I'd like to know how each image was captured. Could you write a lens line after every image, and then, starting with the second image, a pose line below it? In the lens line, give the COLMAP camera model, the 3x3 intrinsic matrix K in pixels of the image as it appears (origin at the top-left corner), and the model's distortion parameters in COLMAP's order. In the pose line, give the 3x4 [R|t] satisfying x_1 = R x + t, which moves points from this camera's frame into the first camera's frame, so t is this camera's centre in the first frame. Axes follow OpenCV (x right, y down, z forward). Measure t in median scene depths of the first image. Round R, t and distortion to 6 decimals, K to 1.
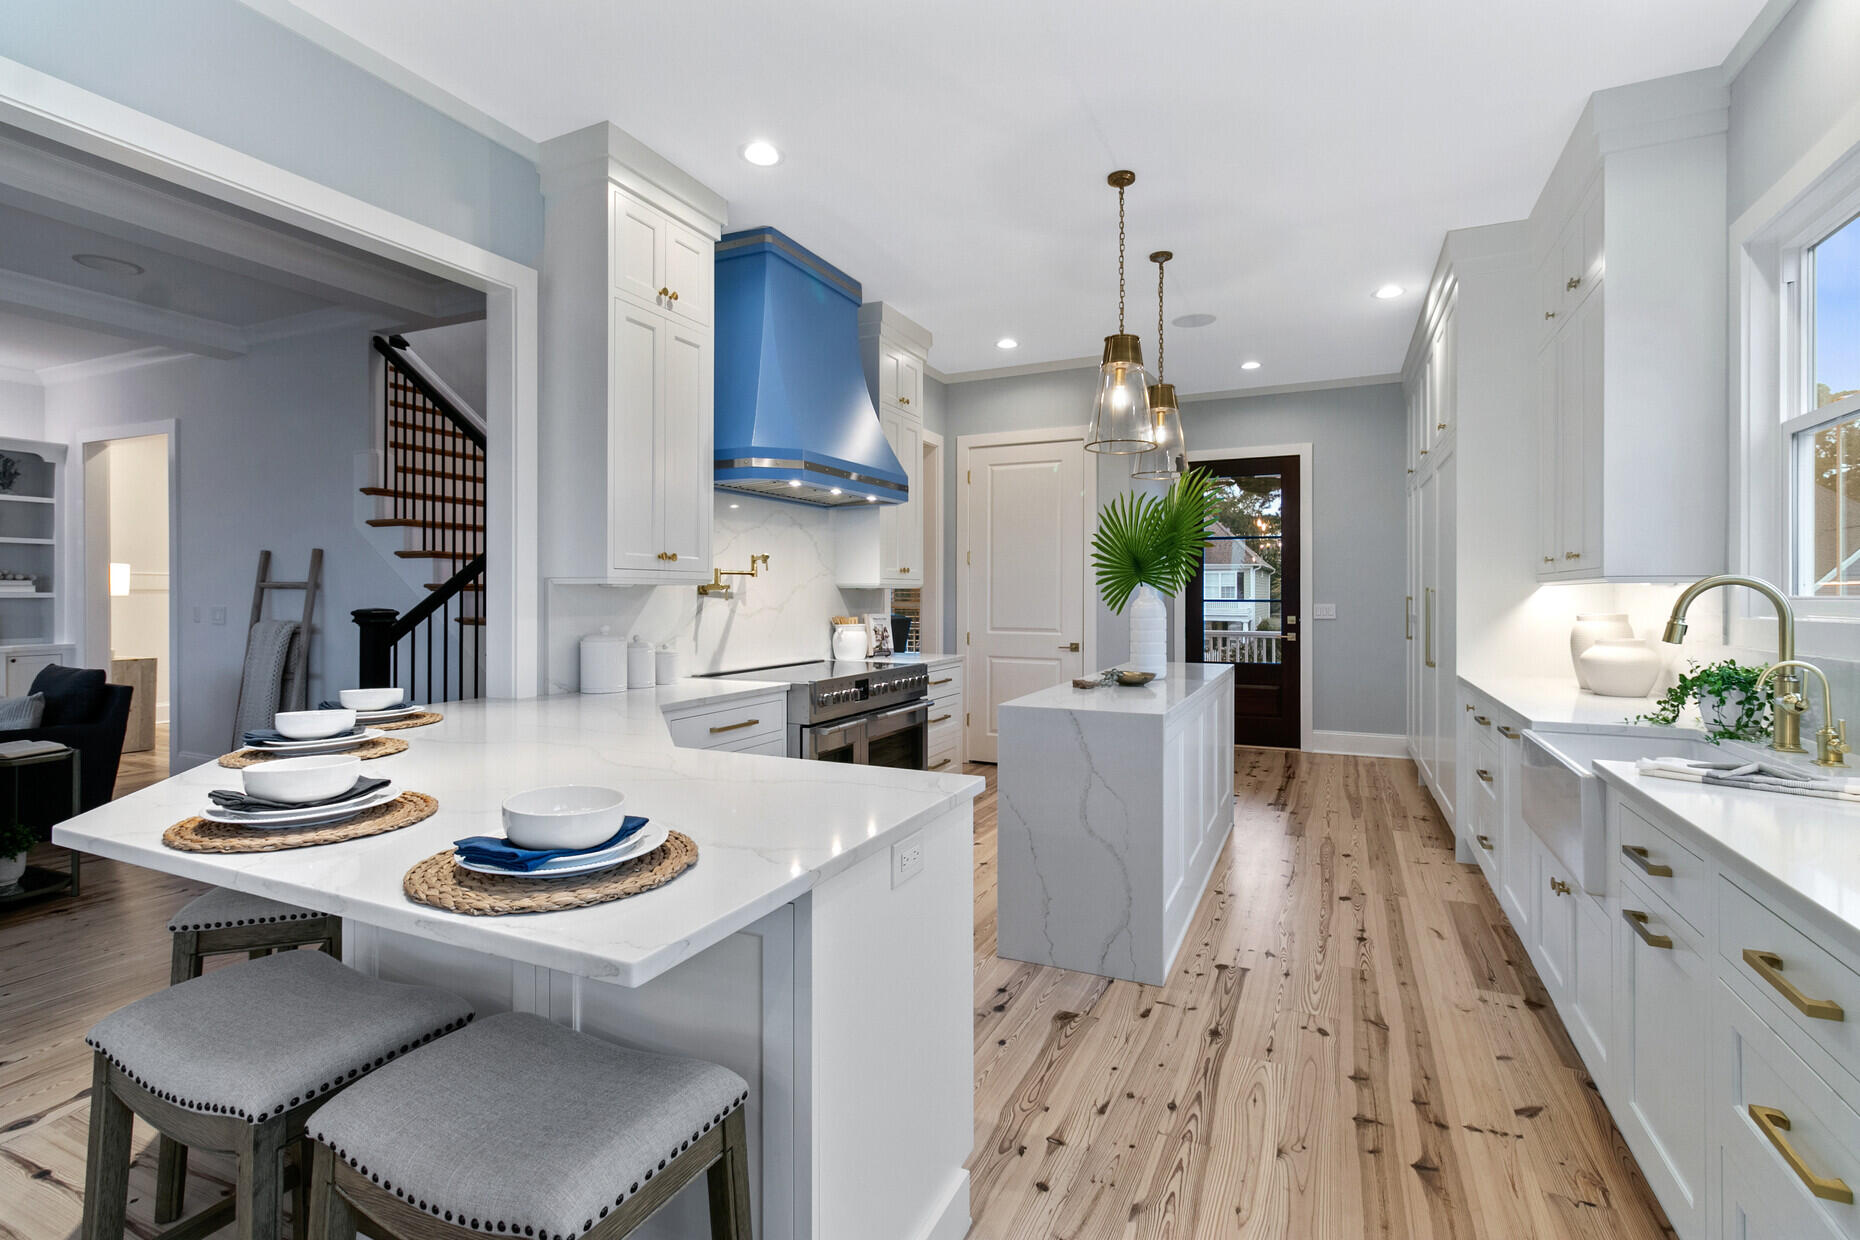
lens RADIAL K [[862.7, 0, 939.9], [0, 862.7, 595.4], [0, 0, 1]] dist [0.004094, 0.000854]
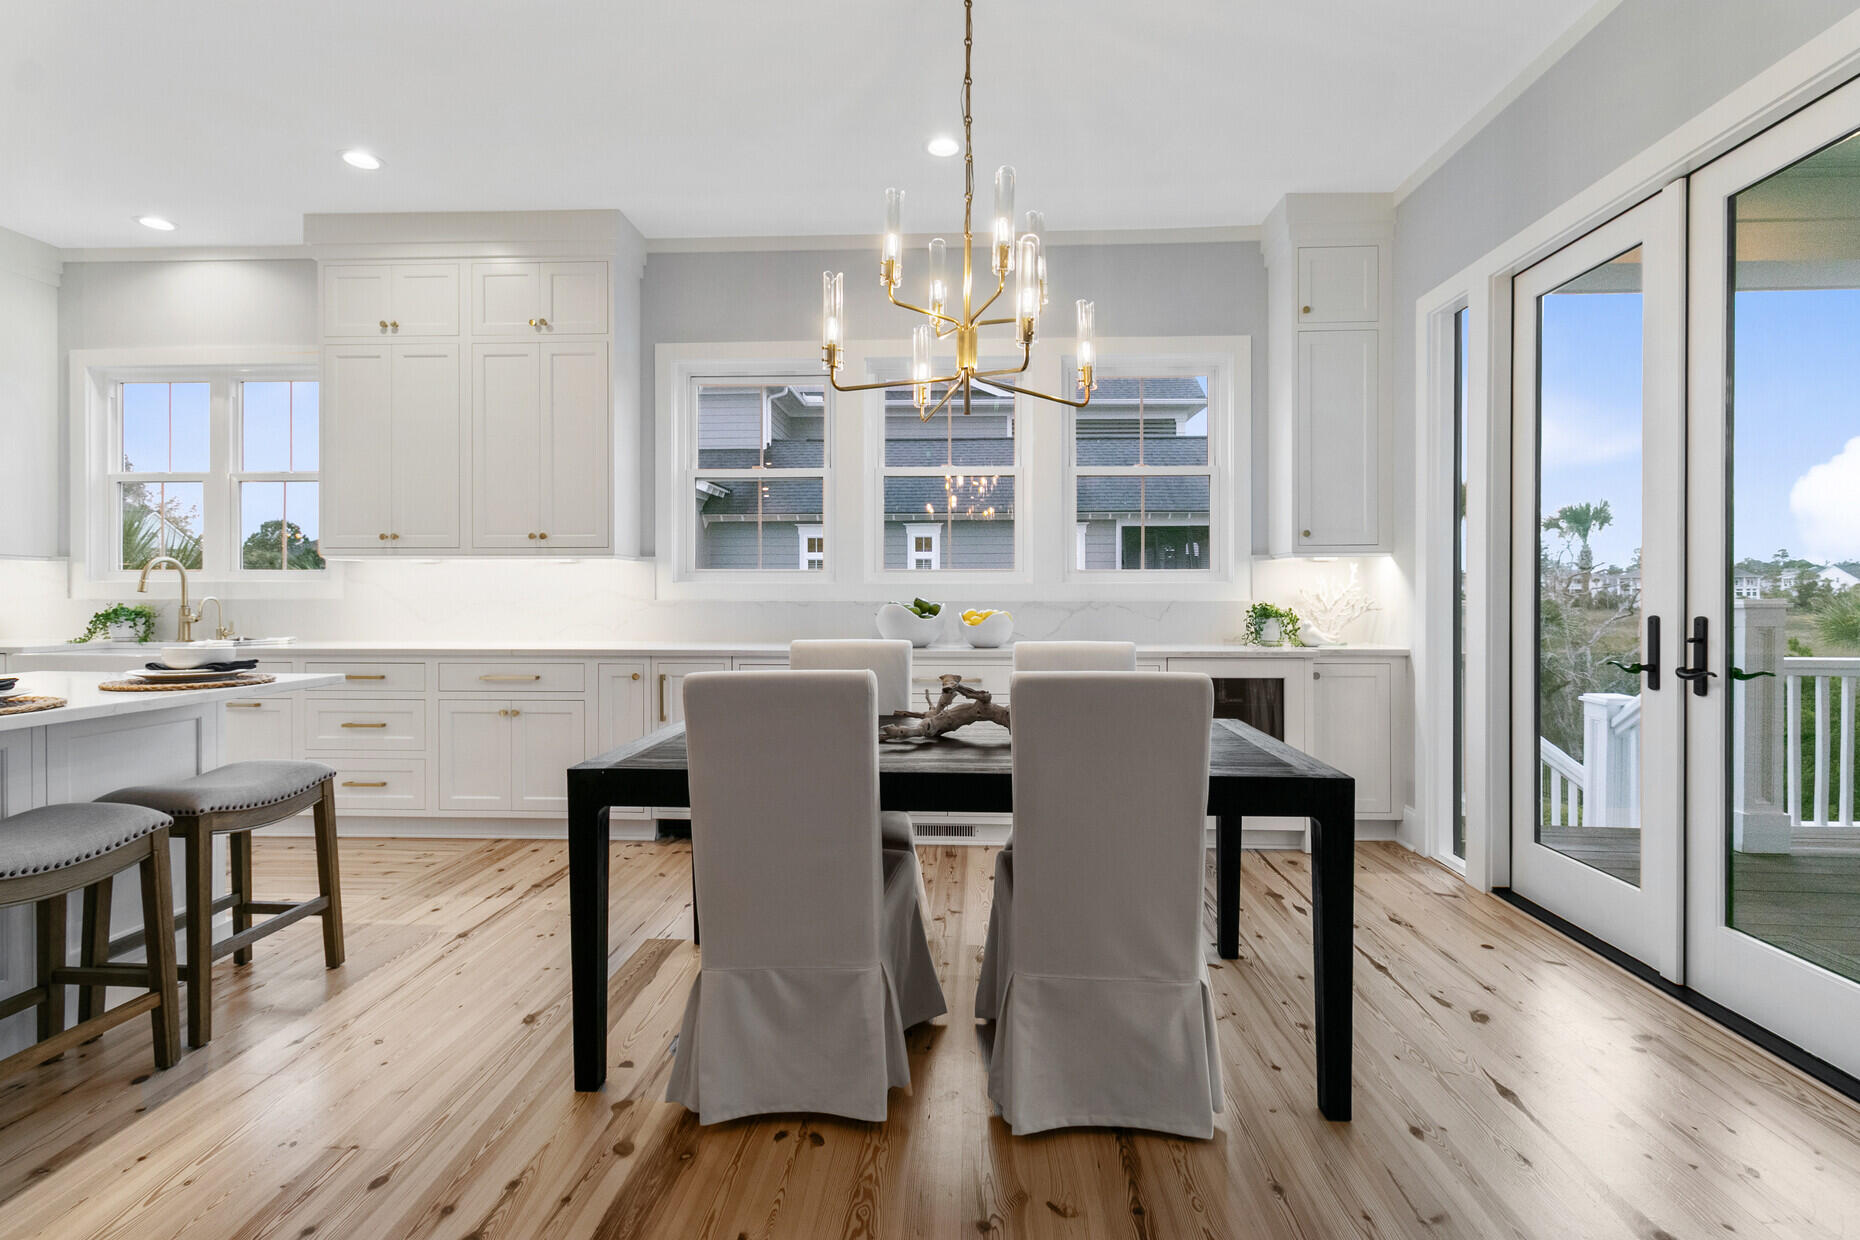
lens RADIAL K [[862.7, 0, 919.6], [0, 862.7, 597.1], [0, 0, 1]] dist [0.004094, 0.000854]
pose [[-0.361995, -0.002892, 0.932176, -0.863157], [-0.000626, 0.999996, 0.002859, 0.033172], [-0.932180, 0.000451, -0.361995, 0.050277]]
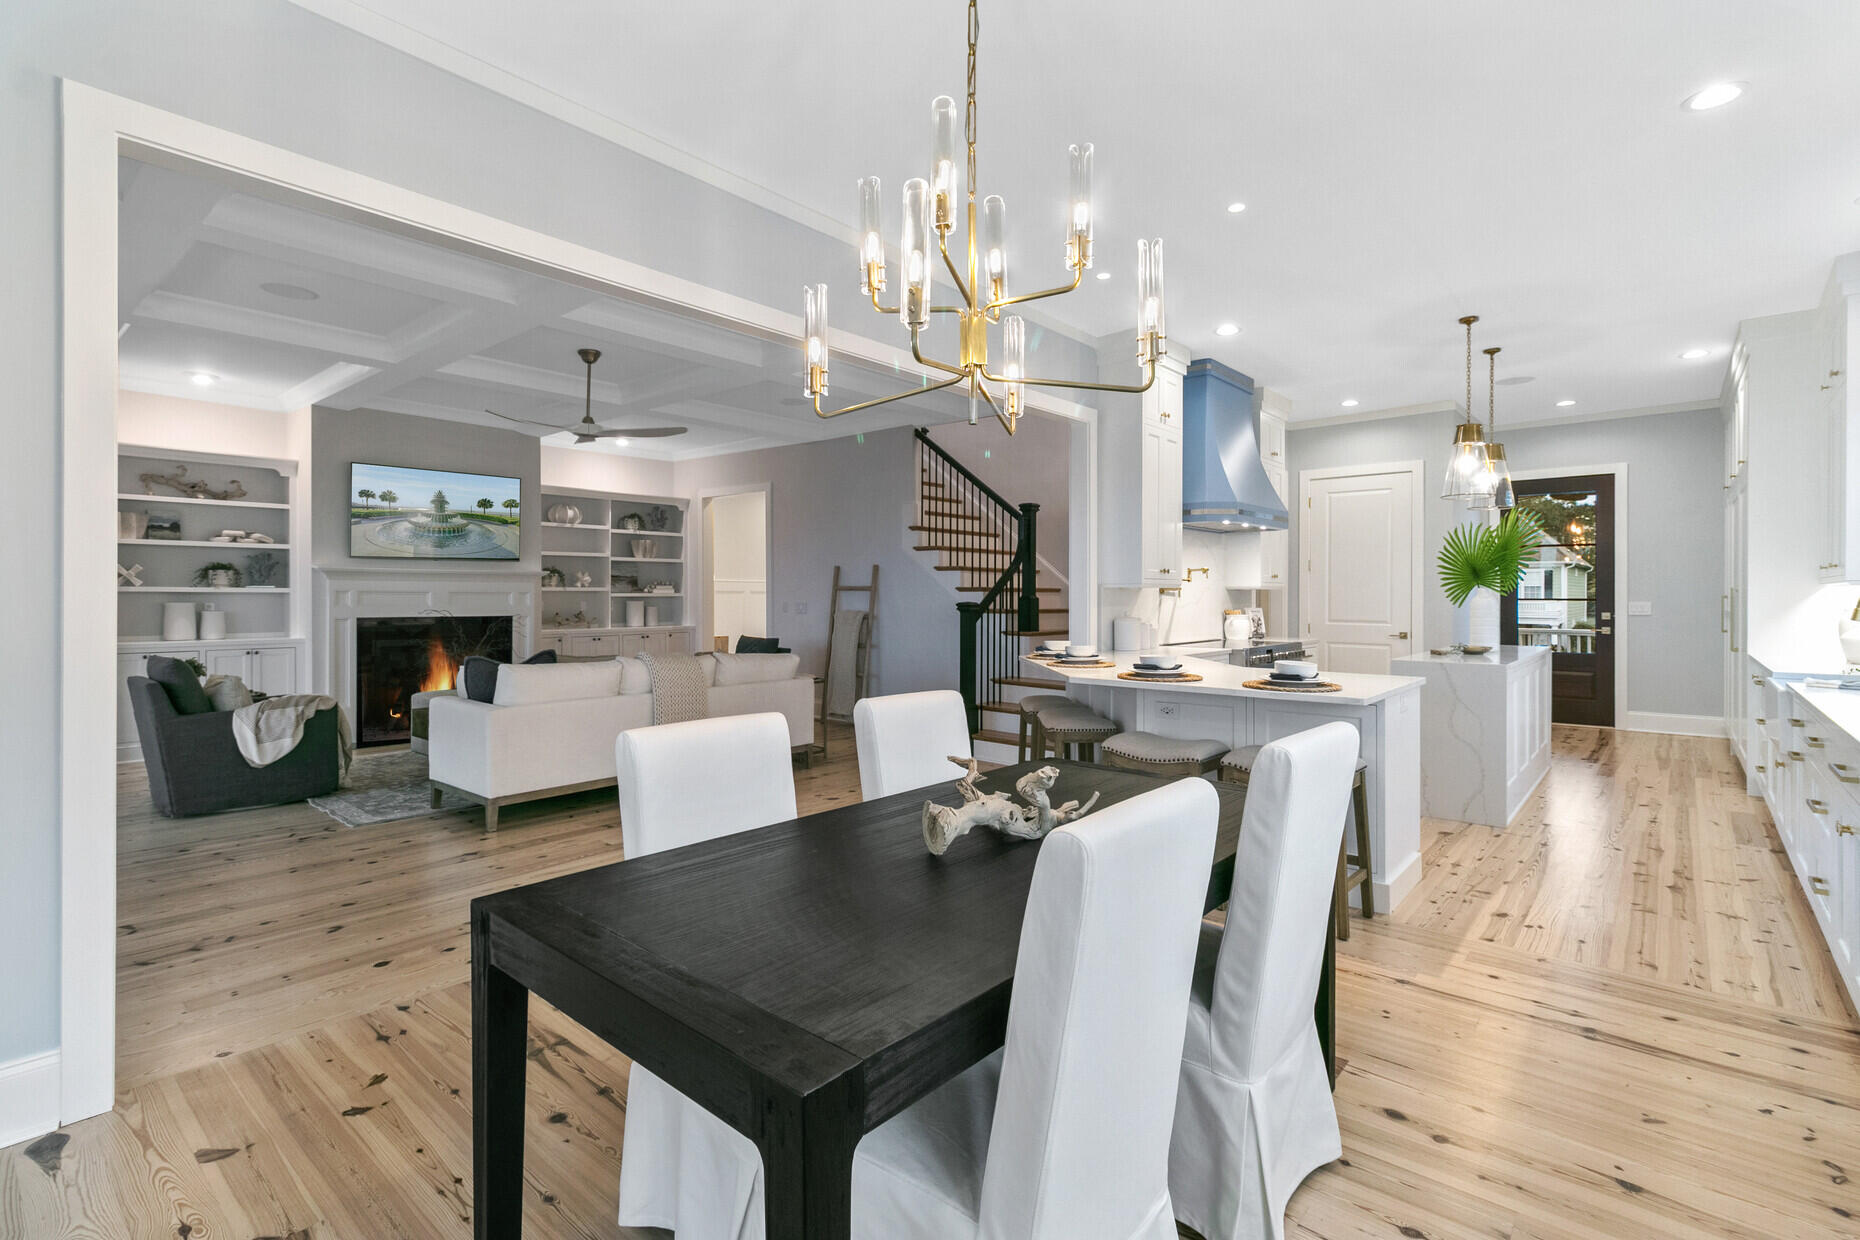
lens RADIAL K [[862.7, 0, 941.5], [0, 862.7, 597.5], [0, 0, 1]] dist [0.004094, 0.000854]
pose [[0.962168, 0.000653, -0.272456, -0.234044], [-0.000140, 0.999998, 0.001901, 0.003169], [0.272456, -0.001791, 0.962166, -0.626726]]
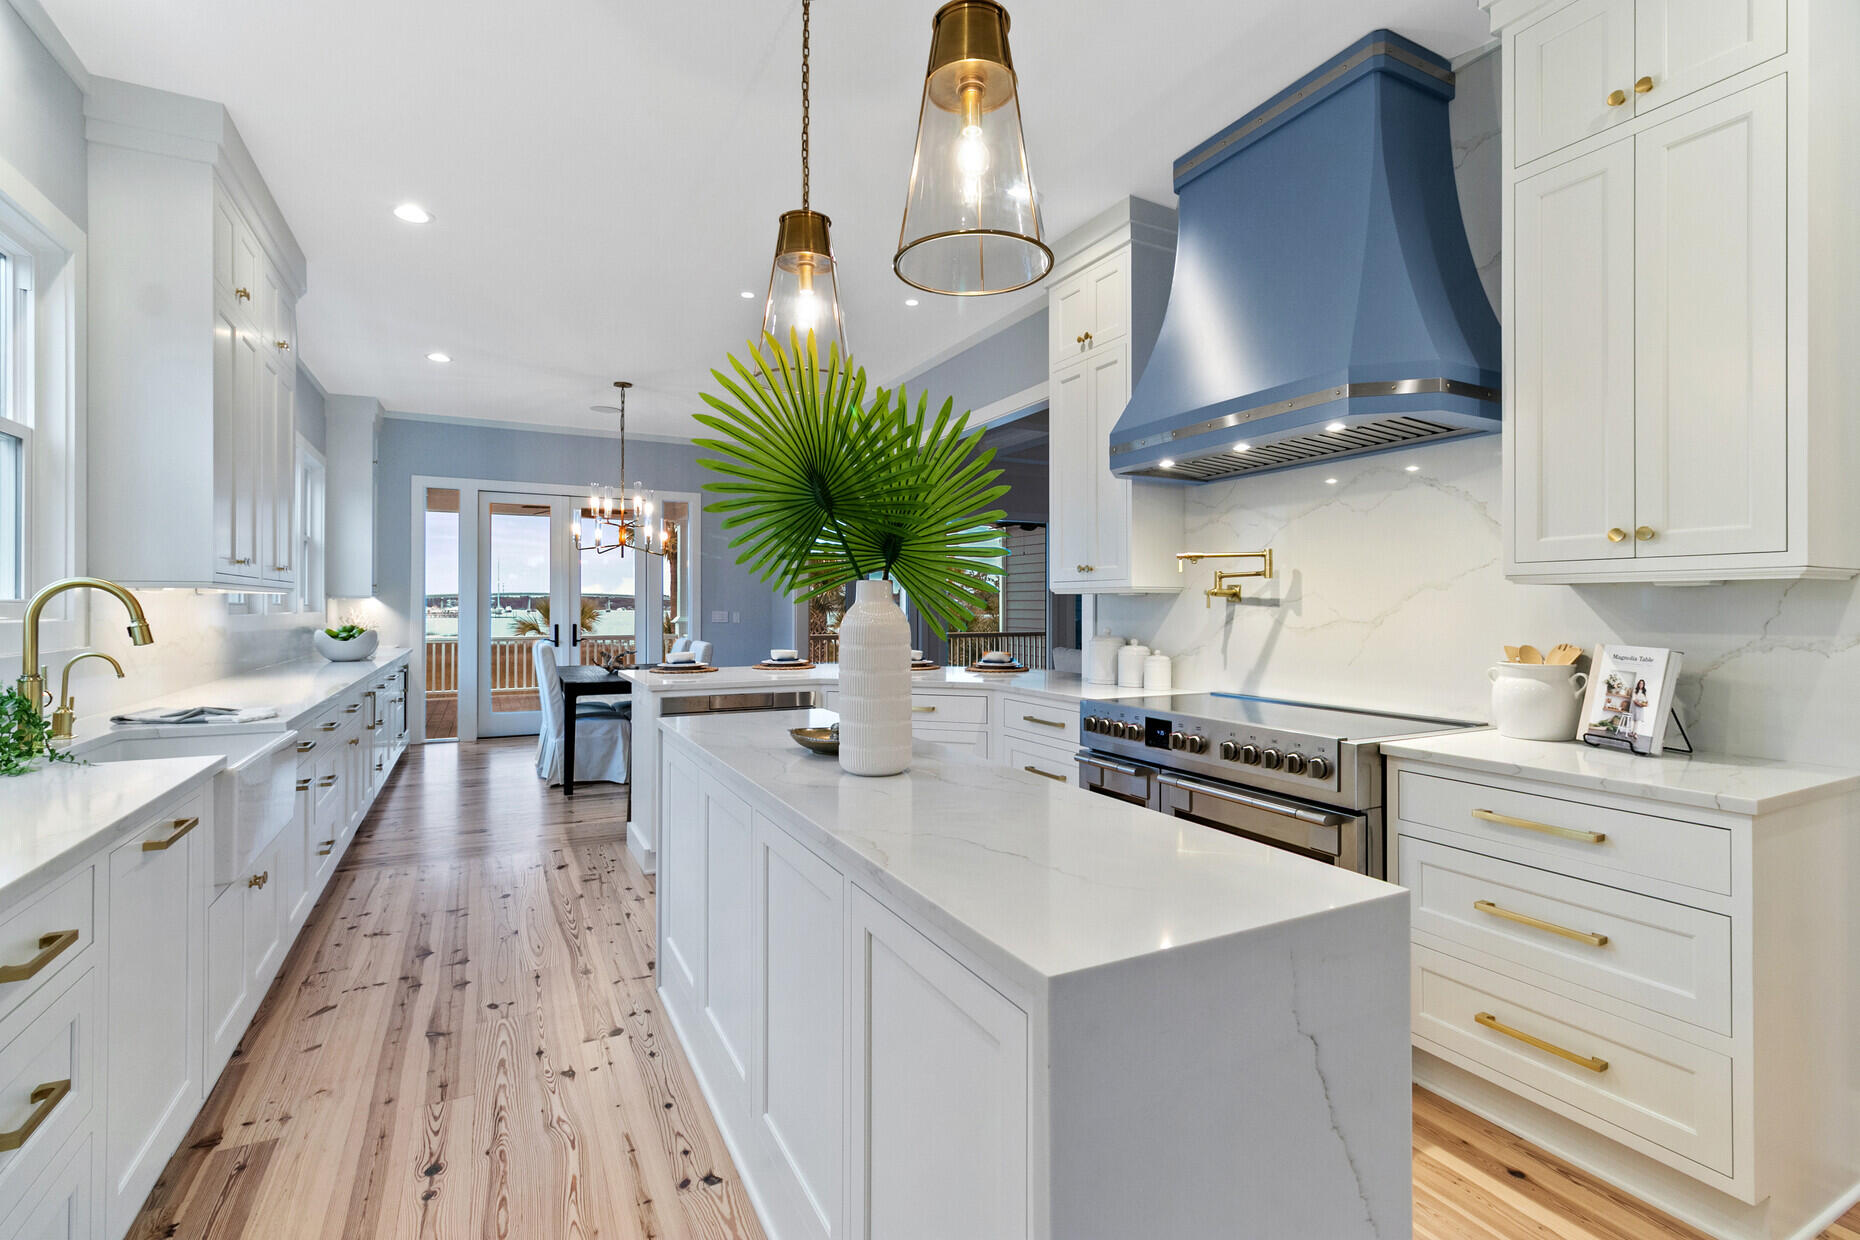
lens RADIAL K [[862.7, 0, 936.0], [0, 862.7, 609.1], [0, 0, 1]] dist [0.004094, 0.000854]
pose [[-0.614662, 0.002036, -0.788788, 0.595514], [-0.001537, 0.999992, 0.003779, 0.003815], [0.788789, 0.003535, -0.614654, 1.310288]]
